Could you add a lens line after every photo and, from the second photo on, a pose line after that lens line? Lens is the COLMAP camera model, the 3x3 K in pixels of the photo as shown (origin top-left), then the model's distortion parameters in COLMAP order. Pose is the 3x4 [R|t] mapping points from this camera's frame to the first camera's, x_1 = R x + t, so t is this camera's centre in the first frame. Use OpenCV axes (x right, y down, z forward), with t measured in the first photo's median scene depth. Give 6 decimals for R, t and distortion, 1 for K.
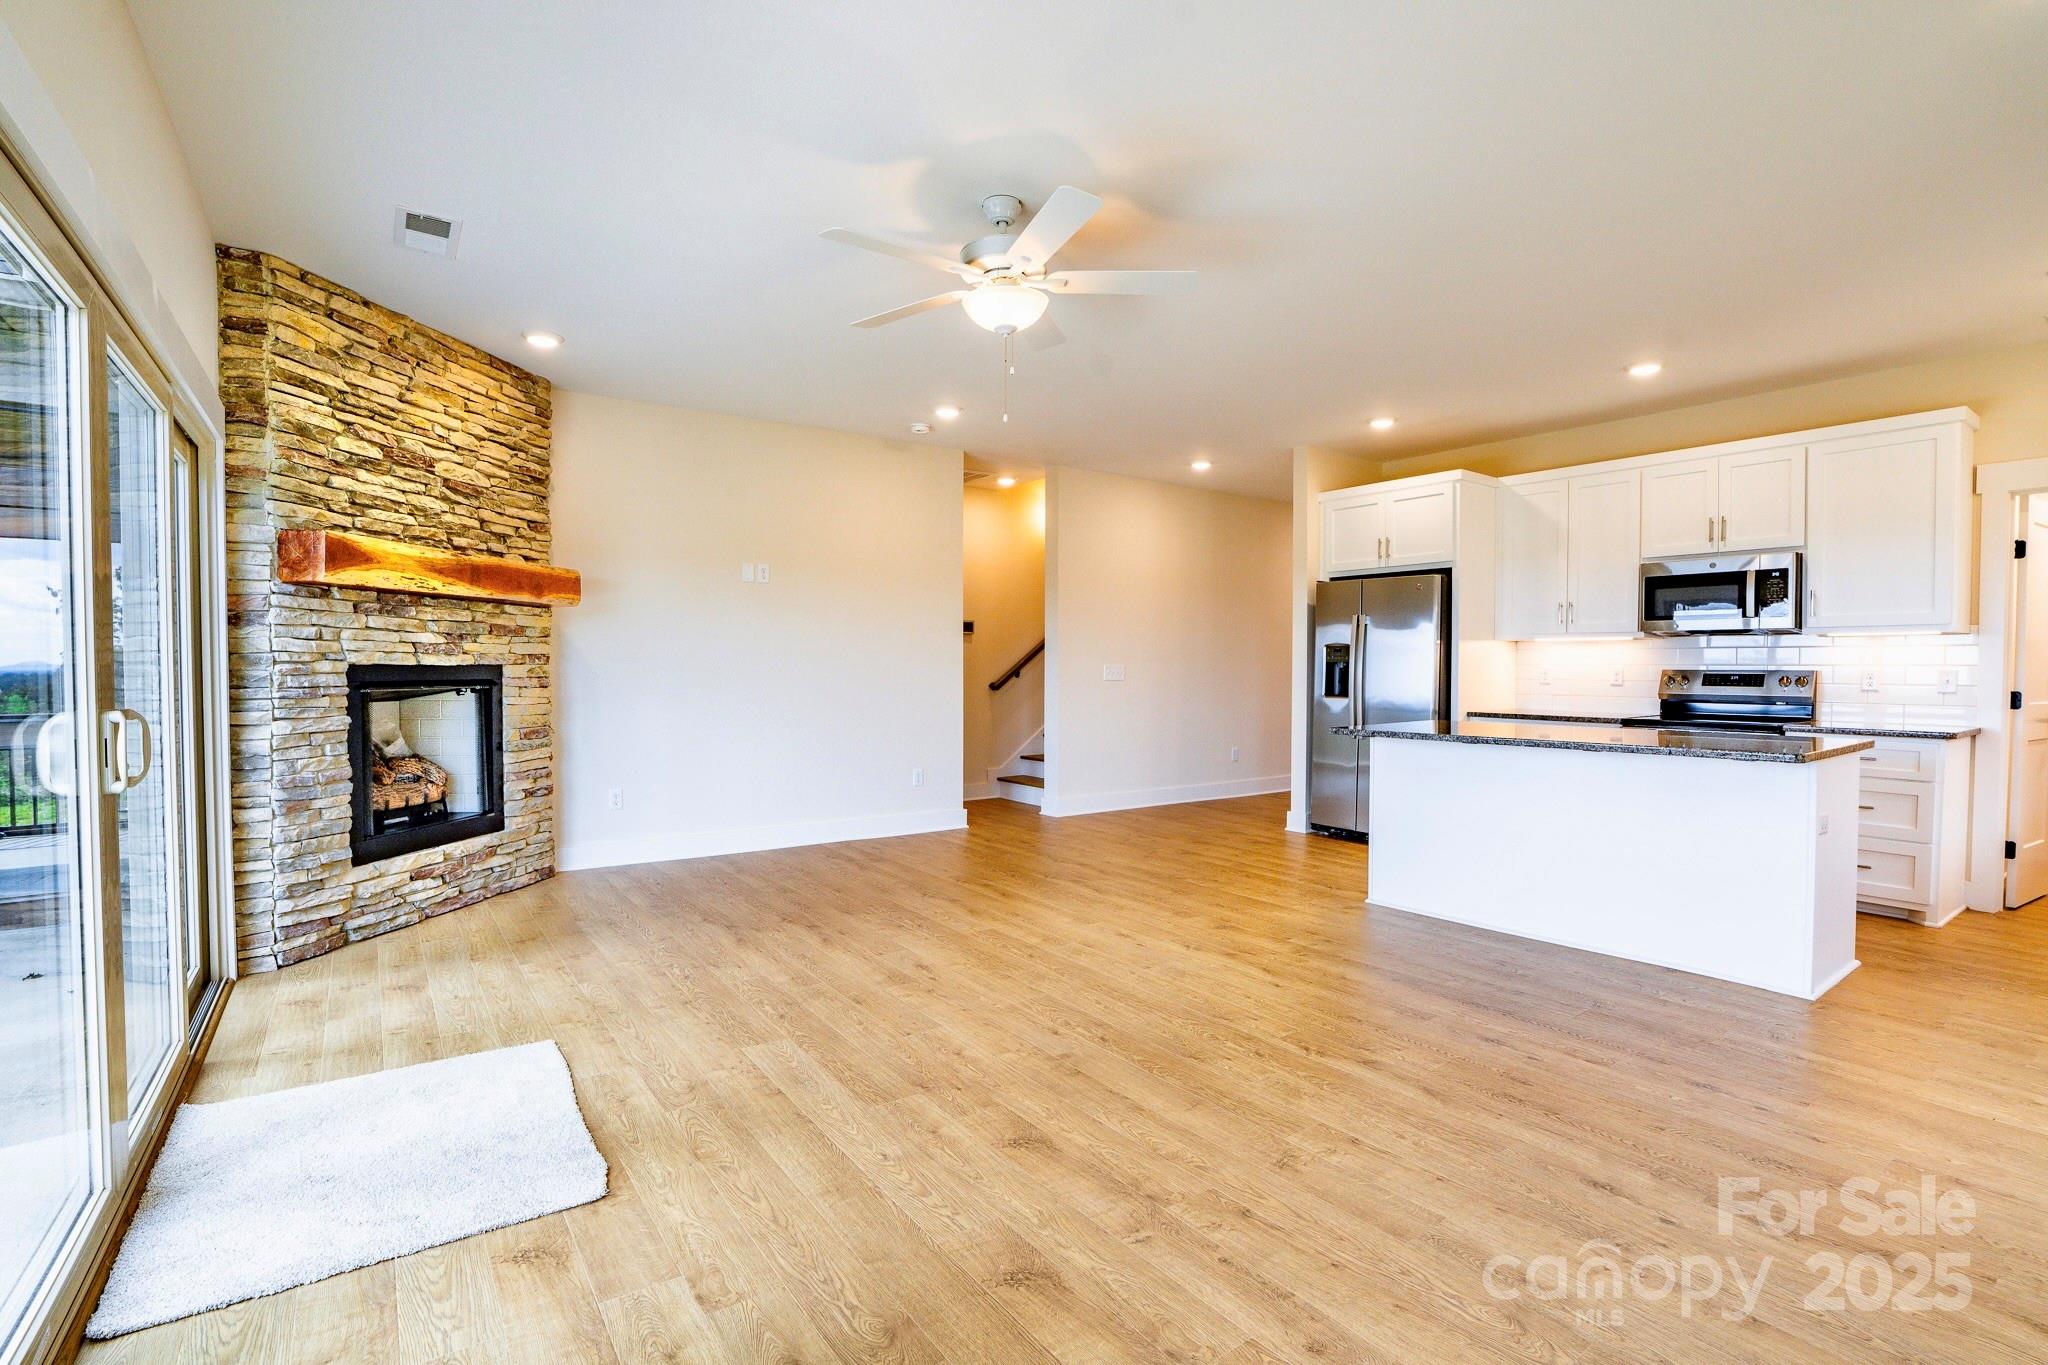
lens RADIAL K [[940.9, 0, 1017.7], [0, 940.9, 690.8], [0, 0, 1]] dist [-0.043215, 0.008222]
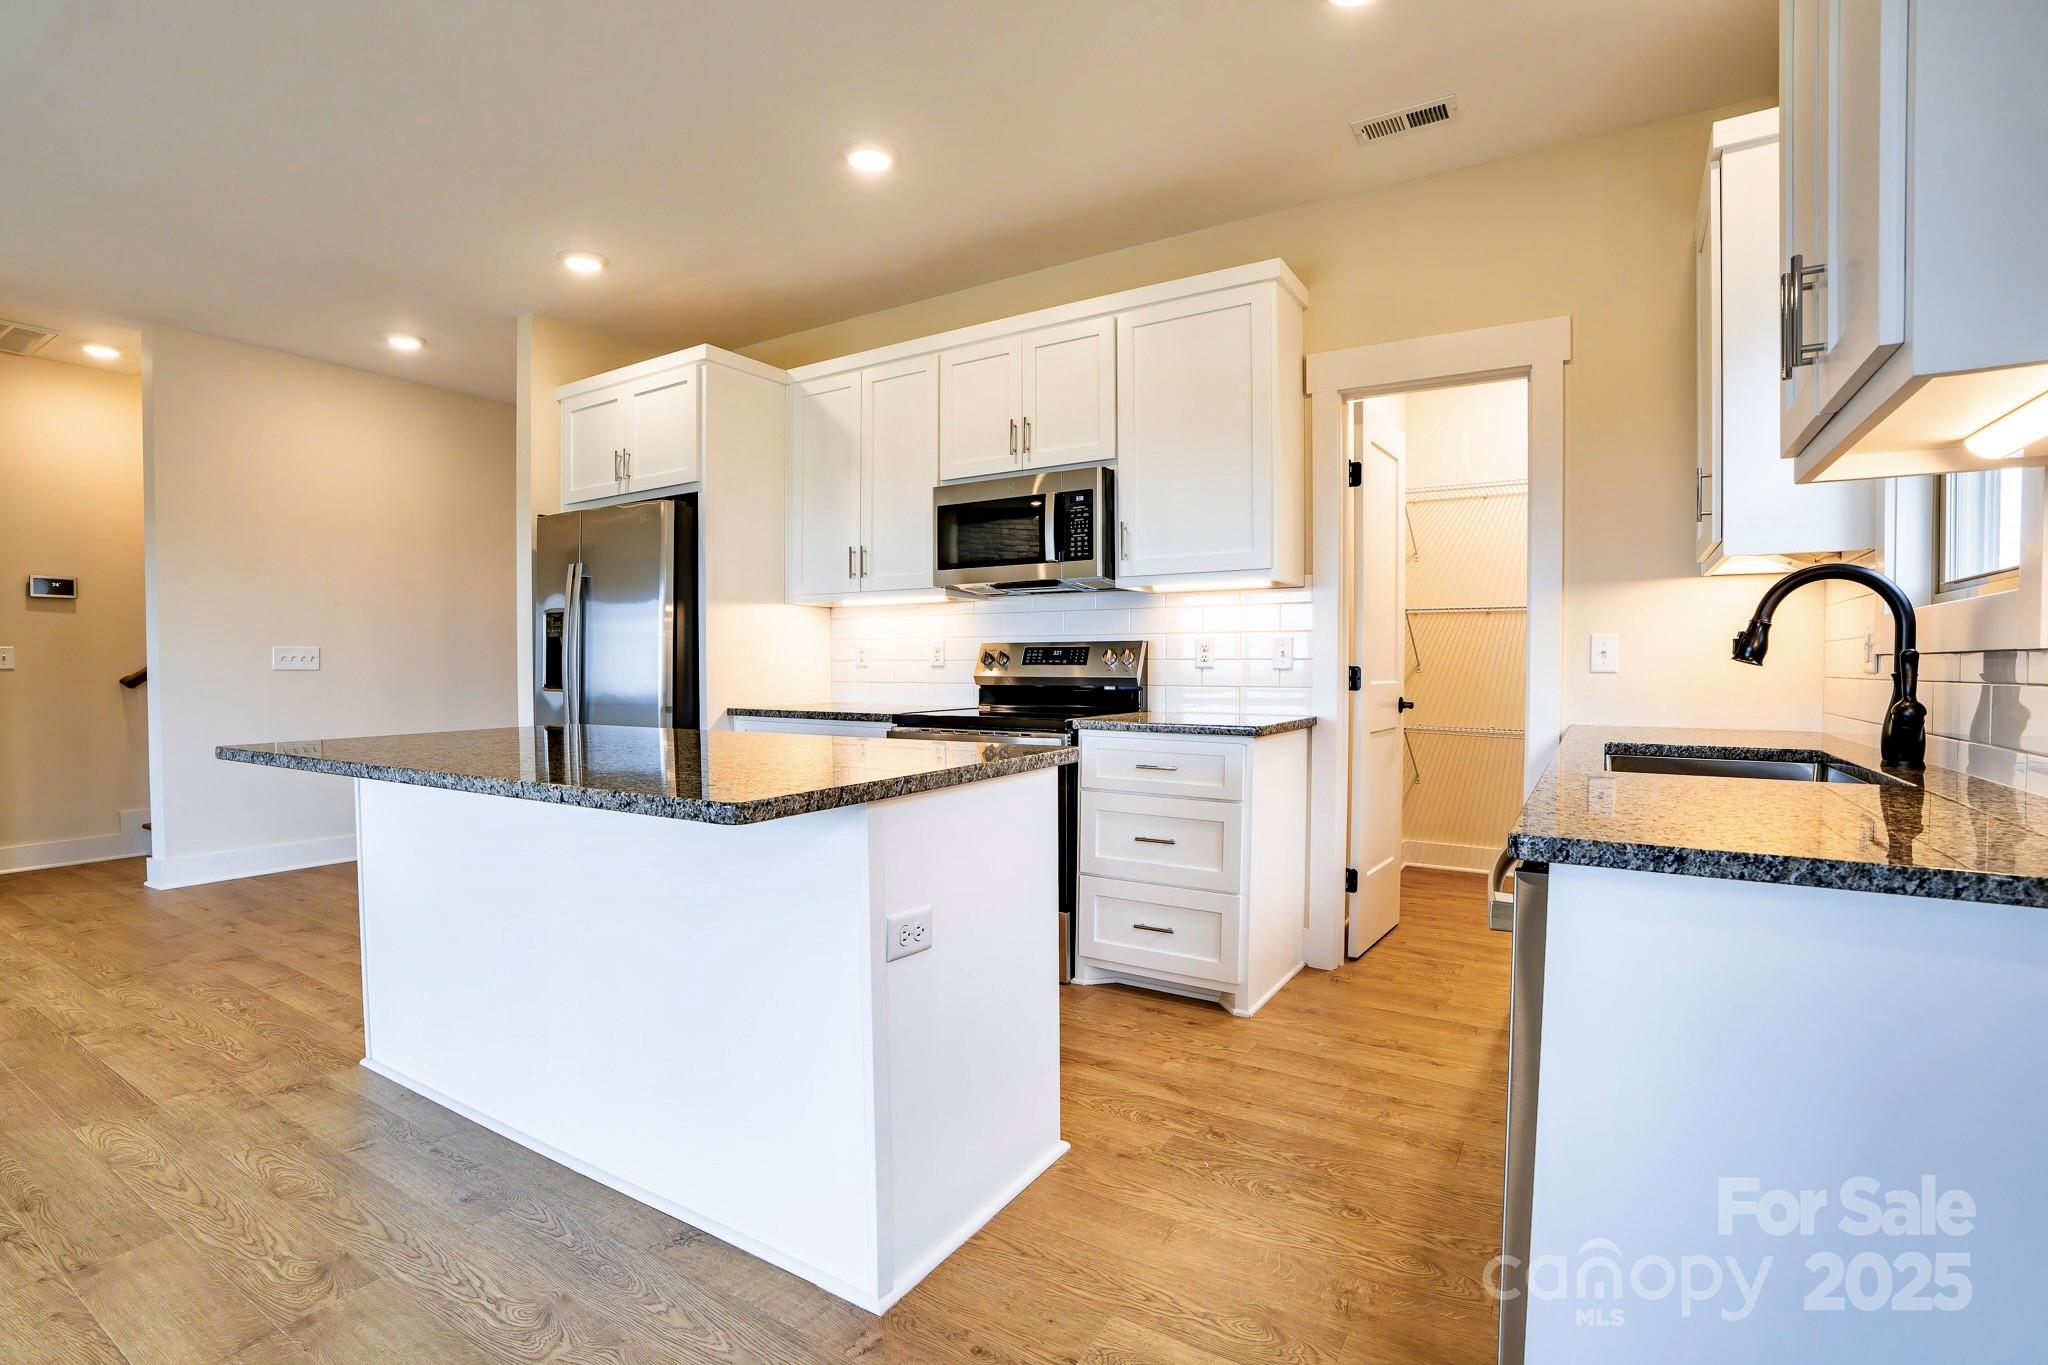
lens RADIAL K [[940.9, 0, 1017.0], [0, 940.9, 686.0], [0, 0, 1]] dist [-0.043215, 0.008222]
pose [[0.930374, -0.014947, 0.366308, 0.537600], [0.015740, 0.999876, 0.000821, 0.011383], [-0.366275, 0.005002, 0.930493, 0.368285]]
